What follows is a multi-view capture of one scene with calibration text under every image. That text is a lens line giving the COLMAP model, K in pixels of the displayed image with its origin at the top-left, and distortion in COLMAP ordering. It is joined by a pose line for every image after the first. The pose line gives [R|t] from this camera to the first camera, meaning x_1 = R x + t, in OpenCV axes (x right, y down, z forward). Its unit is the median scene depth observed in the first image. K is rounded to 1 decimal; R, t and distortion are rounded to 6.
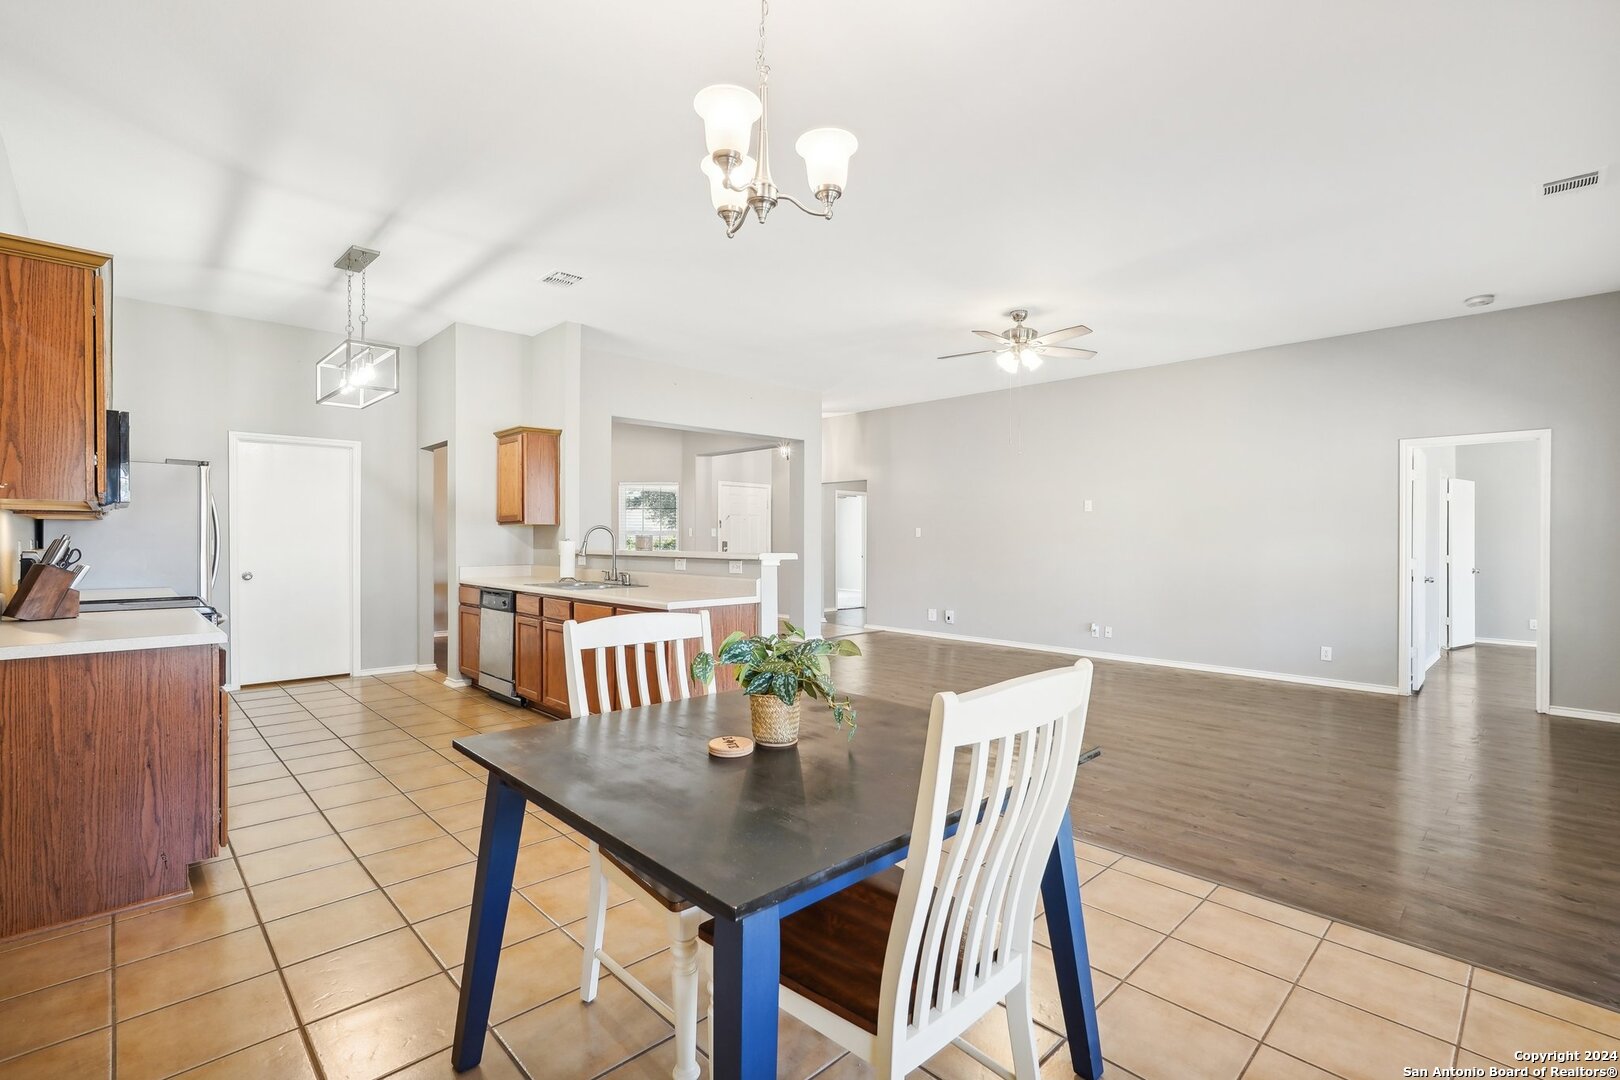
lens RADIAL K [[722.2, 0, 816.4], [0, 722.2, 538.3], [0, 0, 1]] dist [-0.002710, 0.000378]
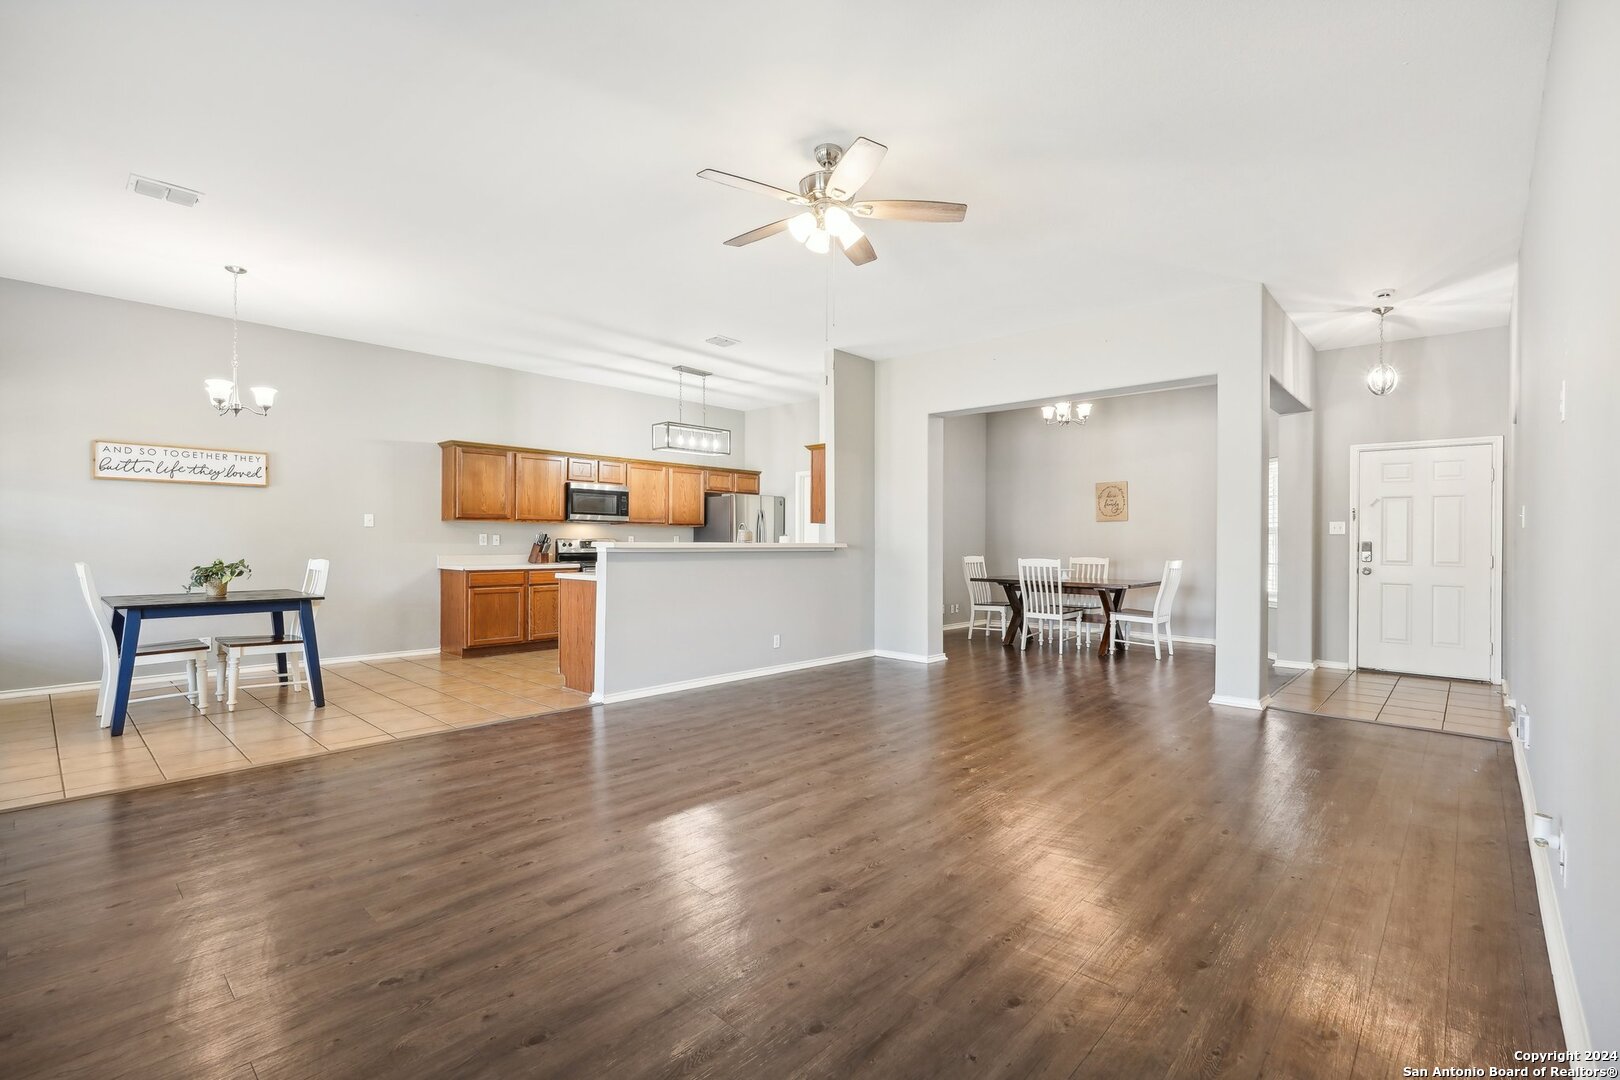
lens RADIAL K [[726.7, 0, 812.2], [0, 726.7, 534.7], [0, 0, 1]] dist [-0.007892, 0.000387]
pose [[0.059961, -0.008706, -0.998163, 0.870622], [-0.007022, 0.999934, -0.009144, 0.013481], [0.998176, 0.007557, 0.059896, 0.933677]]
